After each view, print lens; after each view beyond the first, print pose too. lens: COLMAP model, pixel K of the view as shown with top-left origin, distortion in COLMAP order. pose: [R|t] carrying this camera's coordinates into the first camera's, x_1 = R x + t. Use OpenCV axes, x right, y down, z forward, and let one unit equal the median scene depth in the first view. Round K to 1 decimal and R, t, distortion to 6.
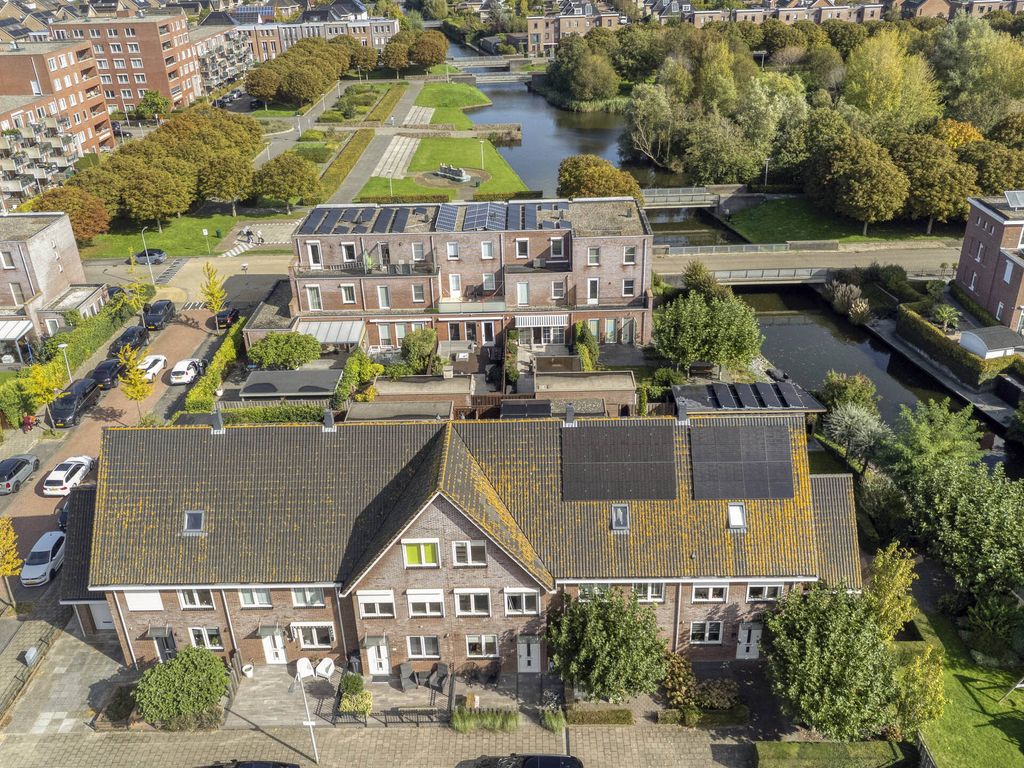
lens RADIAL K [[908.6, 0, 505.6], [0, 908.6, 386.1], [0, 0, 1]] dist [0.038426, -0.040203]
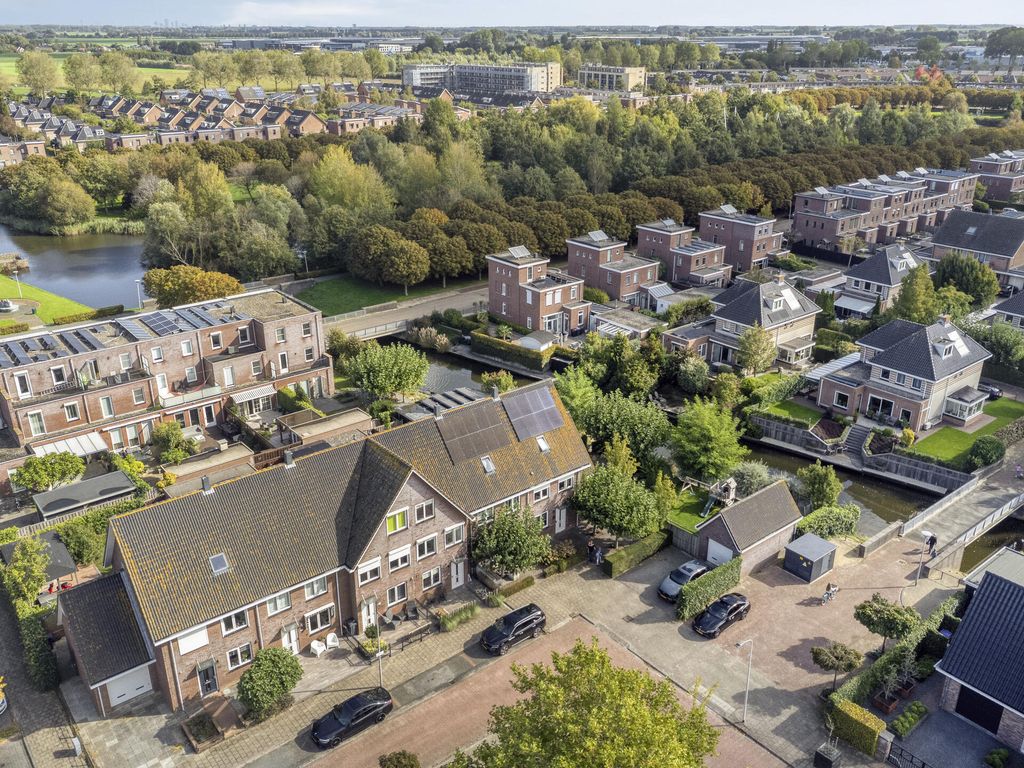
lens RADIAL K [[868.7, 0, 521.6], [0, 868.7, 379.0], [0, 0, 1]] dist [0.021680, -0.024973]
pose [[0.755864, -0.214019, 0.618761, -0.408744], [0.277797, 0.960614, -0.007091, 0.016961], [-0.592872, 0.177250, 0.785547, -0.134035]]
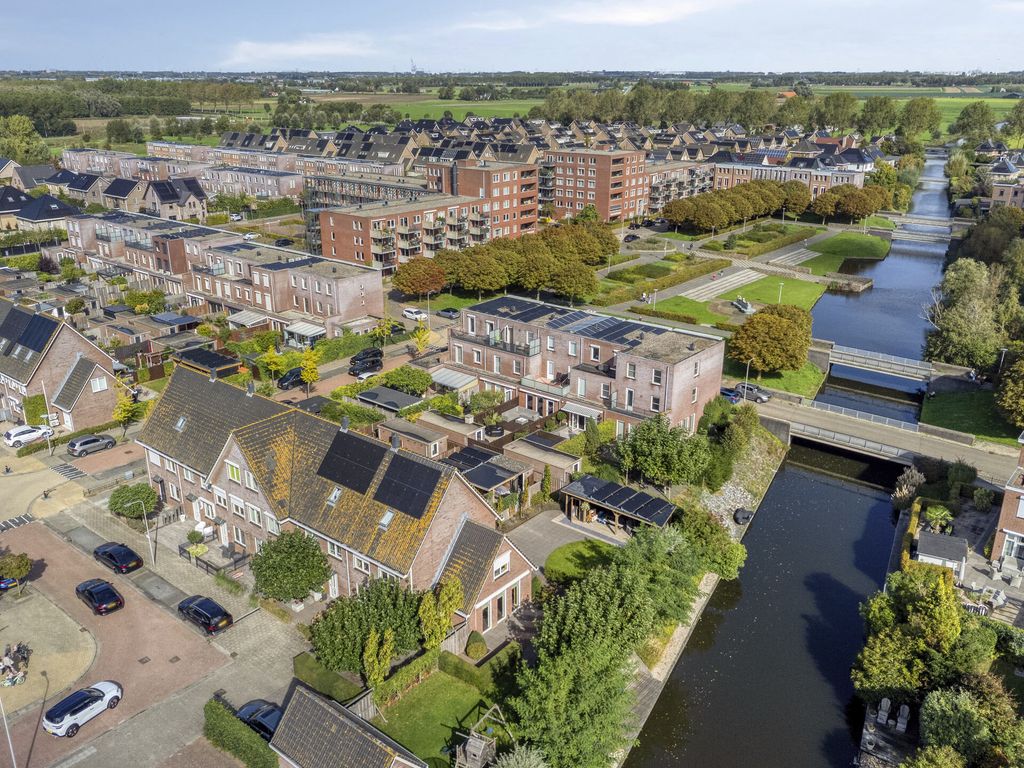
lens RADIAL K [[868.7, 0, 507.2], [0, 868.7, 381.7], [0, 0, 1]] dist [0.021680, -0.024973]
pose [[0.777366, 0.242596, -0.580387, 0.644205], [-0.312299, 0.949745, -0.021307, -0.052273], [0.546050, 0.197818, 0.814062, -0.032783]]
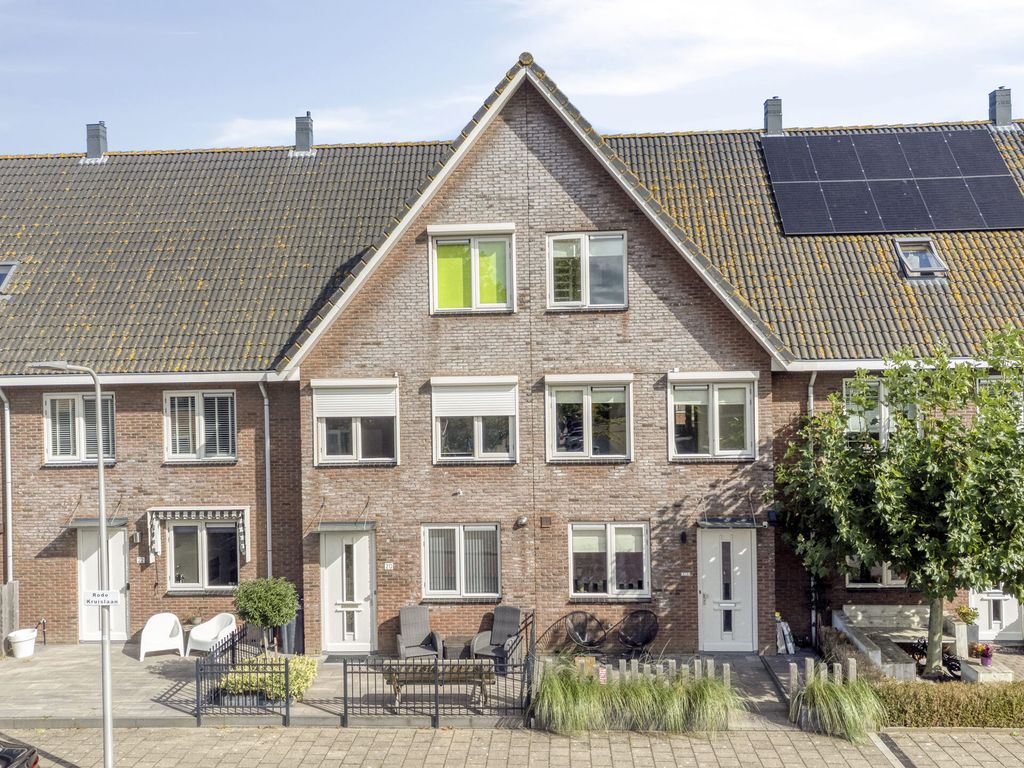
lens RADIAL K [[868.7, 0, 513.7], [0, 868.7, 385.0], [0, 0, 1]] dist [0.021680, -0.024973]
pose [[0.999279, 0.015454, -0.034682, -0.031804], [-0.029735, 0.886534, -0.461706, 0.227356], [0.023611, 0.462405, 0.886355, 0.361818]]
